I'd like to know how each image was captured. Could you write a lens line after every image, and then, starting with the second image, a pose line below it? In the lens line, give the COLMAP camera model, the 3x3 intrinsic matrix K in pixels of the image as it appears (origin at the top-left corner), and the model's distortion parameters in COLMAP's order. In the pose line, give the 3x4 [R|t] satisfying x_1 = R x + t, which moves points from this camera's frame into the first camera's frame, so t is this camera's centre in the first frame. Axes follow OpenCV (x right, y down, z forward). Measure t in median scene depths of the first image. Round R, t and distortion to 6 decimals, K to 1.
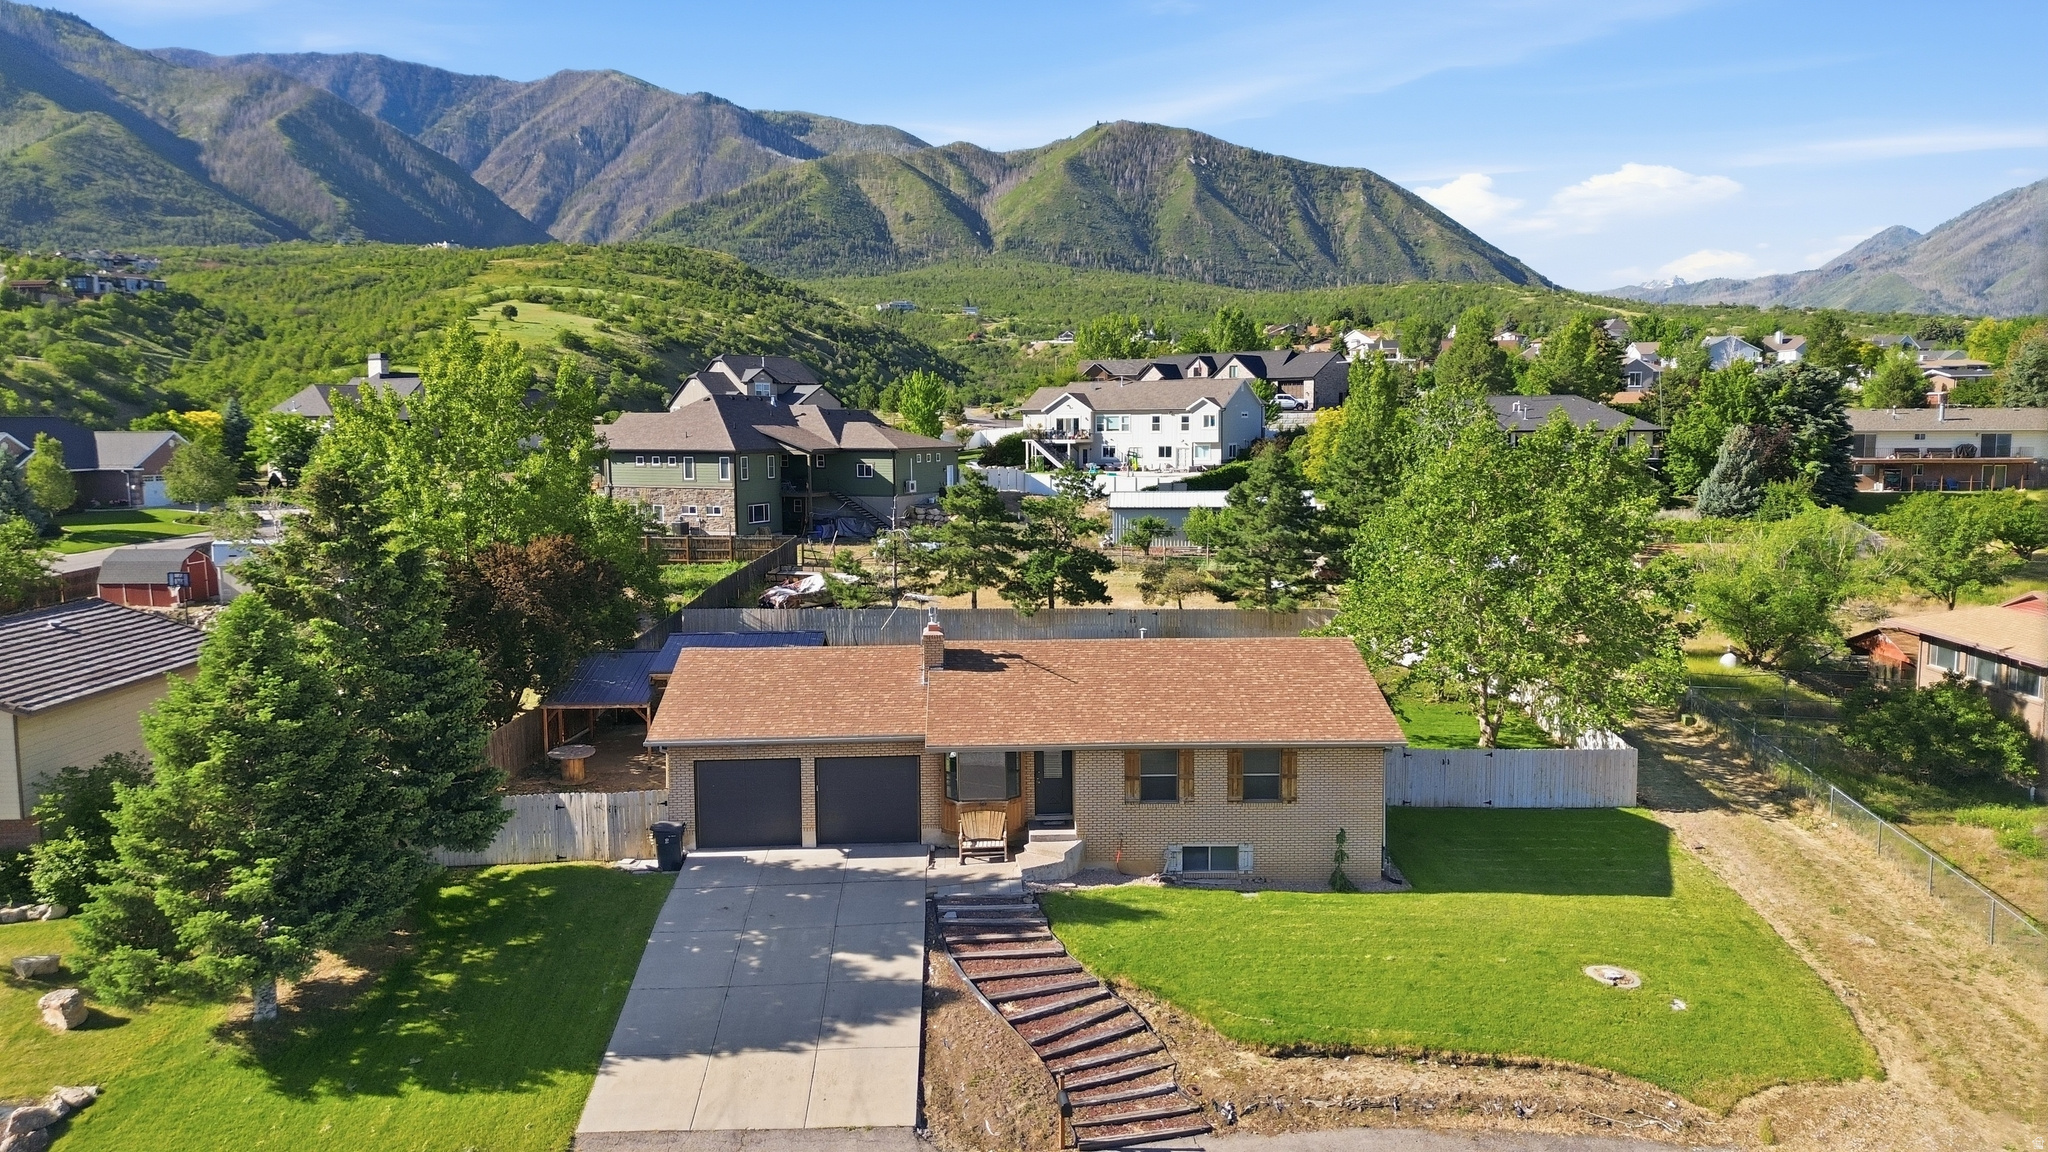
lens RADIAL K [[1450.5, 0, 1024.0], [0, 1450.5, 576.0], [0, 0, 1]] dist [0.074891, -0.083971]
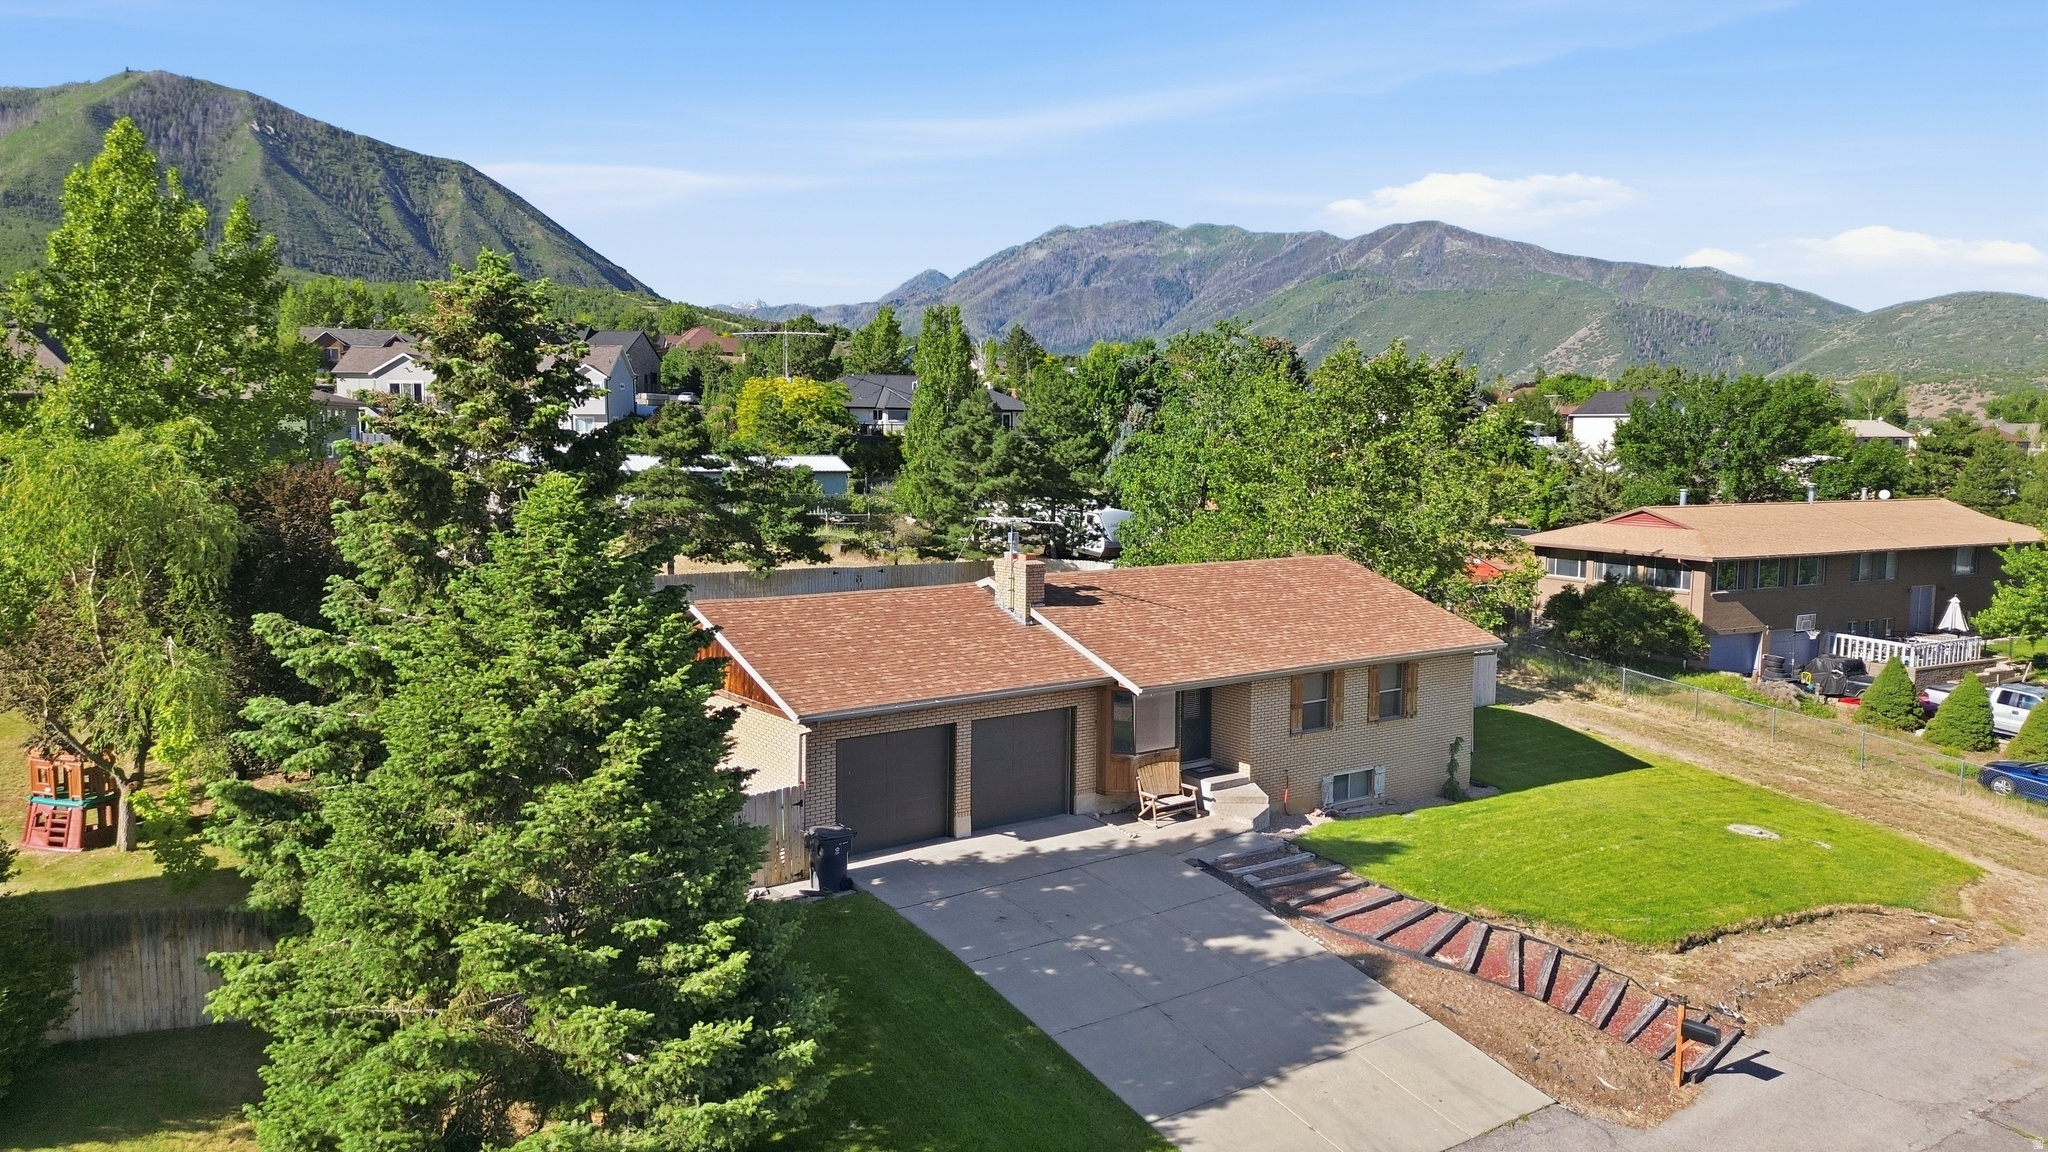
lens RADIAL K [[1448.2, 0, 1032.9], [0, 1448.2, 556.0], [0, 0, 1]] dist [0.075732, -0.083050]
pose [[0.826403, -0.034551, 0.562018, -0.193382], [0.044859, 0.998983, -0.004547, 0.014737], [-0.561289, 0.028969, 0.827113, 0.118077]]
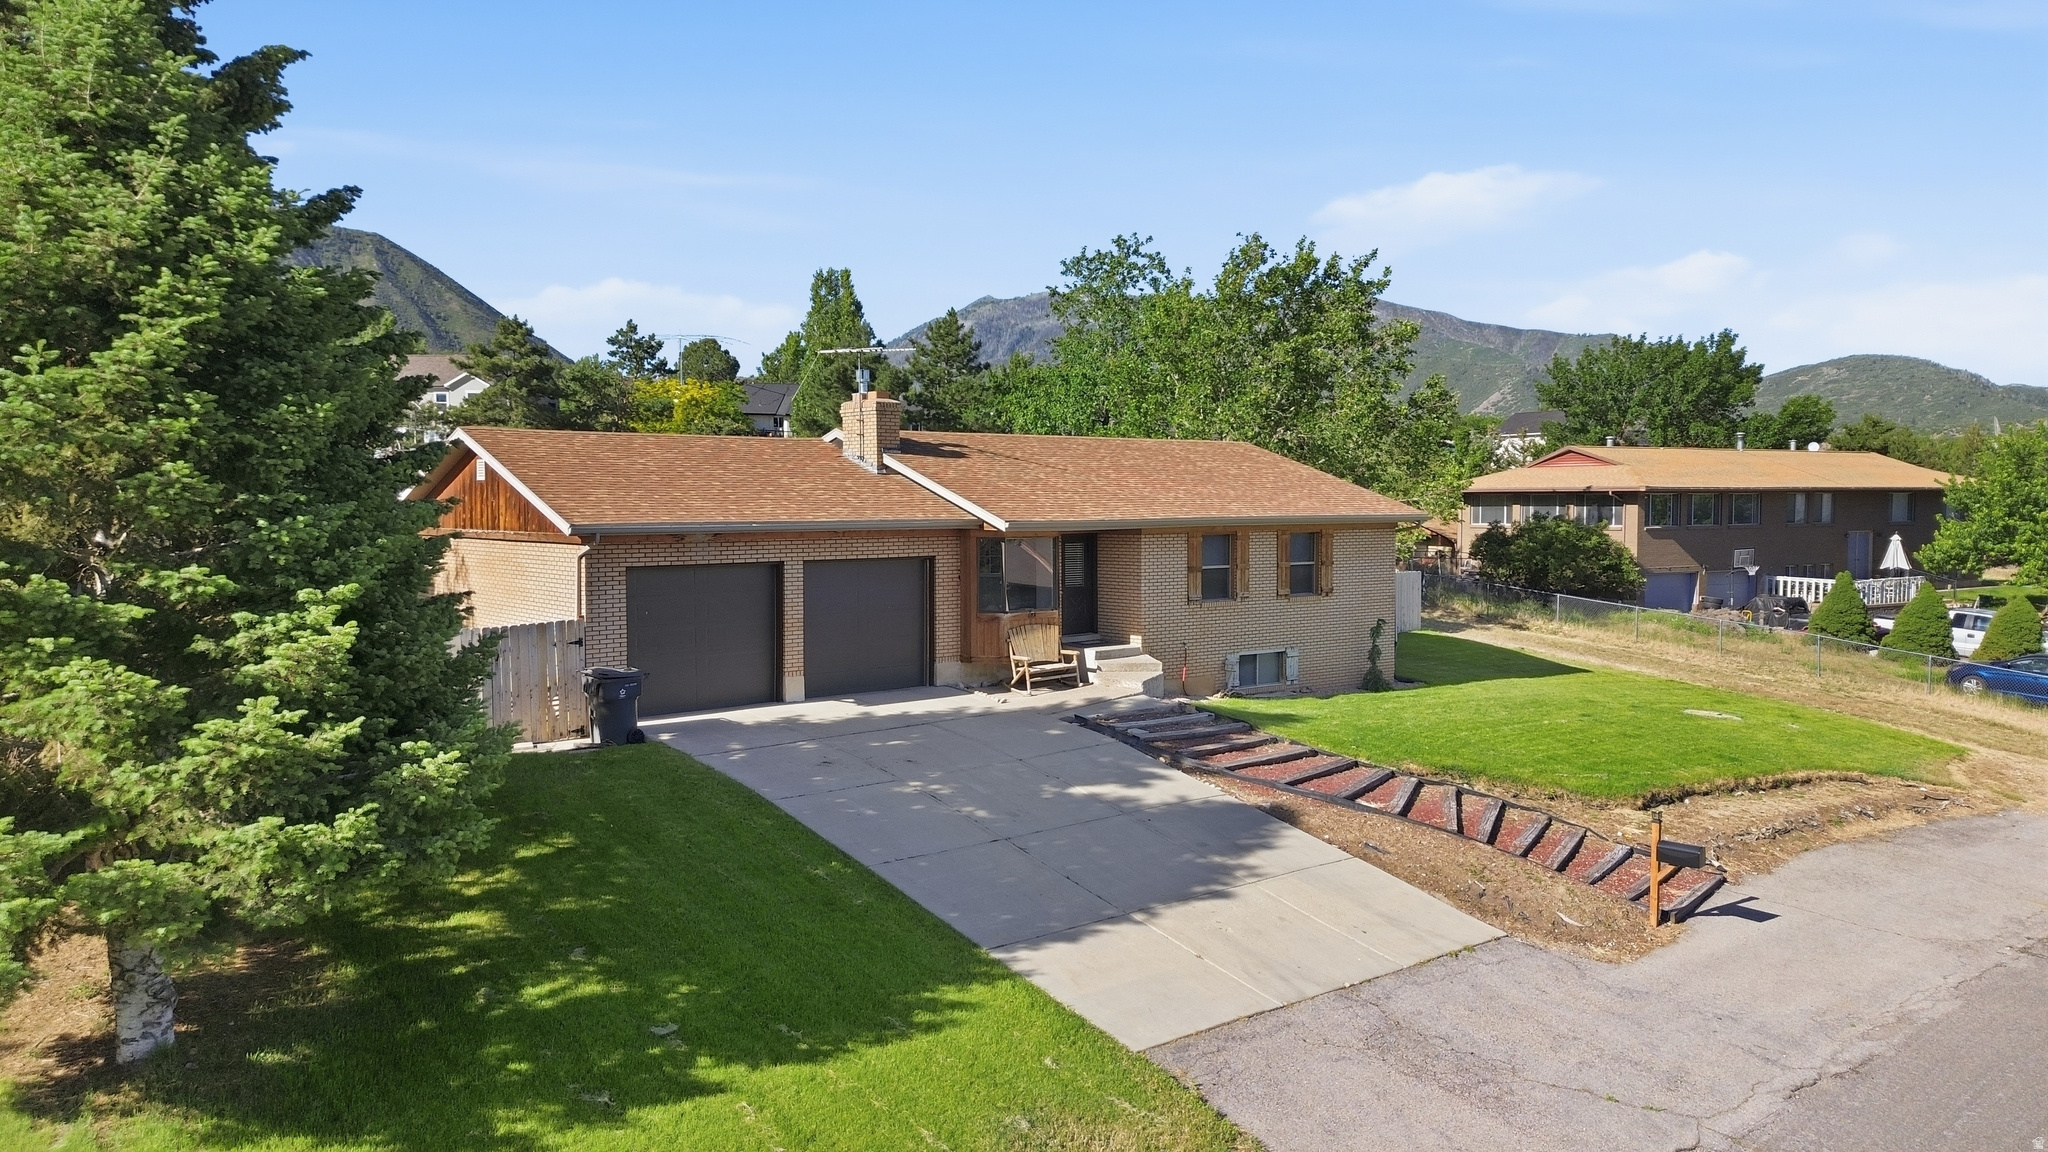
lens RADIAL K [[1448.2, 0, 1032.9], [0, 1448.2, 556.0], [0, 0, 1]] dist [0.075732, -0.083050]
pose [[0.797454, -0.019733, 0.603056, -0.159098], [0.061504, 0.996918, -0.048710, 0.056386], [-0.600236, 0.075934, 0.796210, 0.148429]]
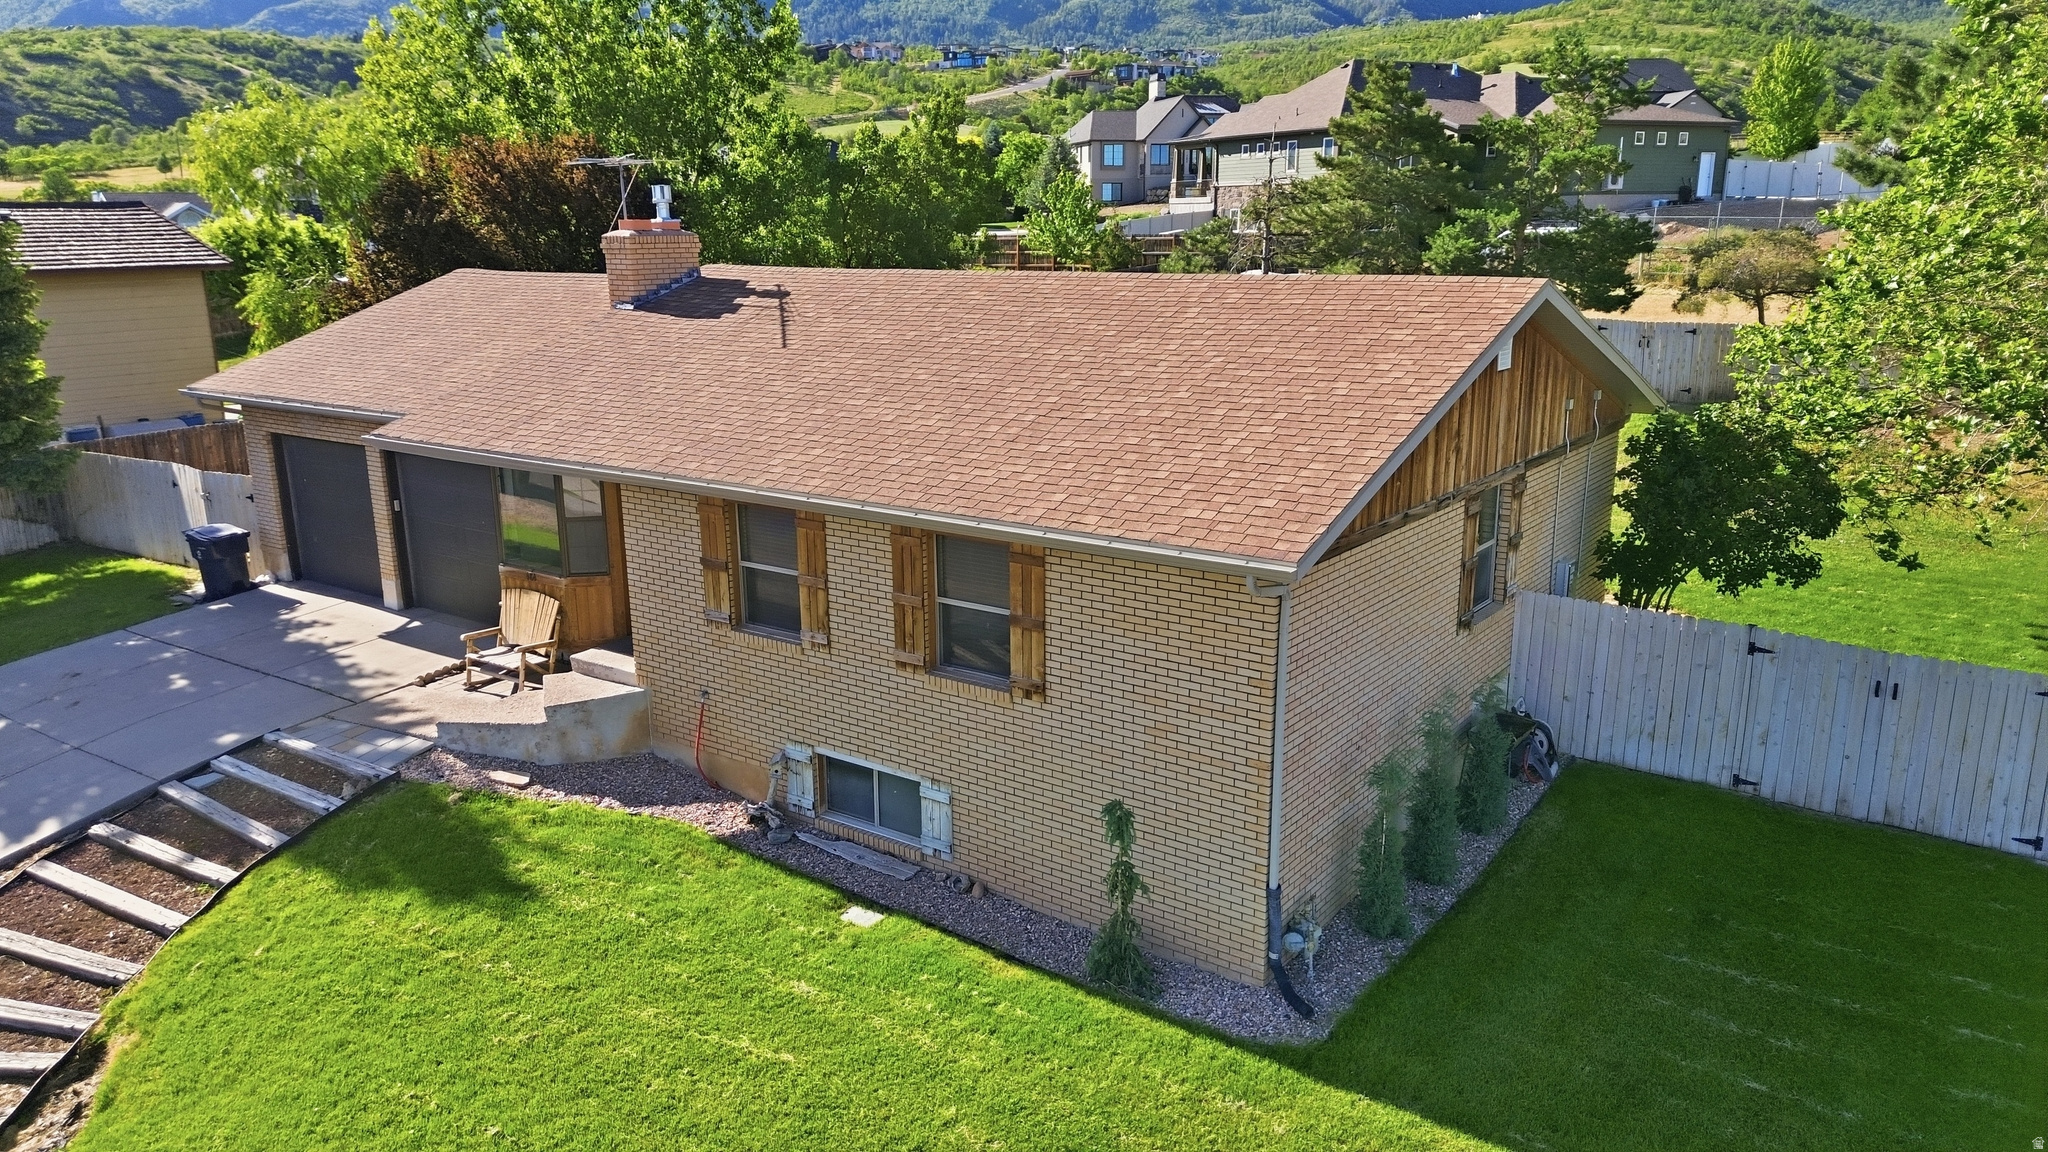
lens RADIAL K [[1448.8, 0, 1024.0], [0, 1448.8, 576.0], [0, 0, 1]] dist [0.060292, -0.051321]
pose [[0.784550, 0.146570, -0.602493, 0.133502], [-0.060118, 0.985064, 0.161356, 0.024503], [0.617144, -0.090371, 0.781644, 0.251912]]
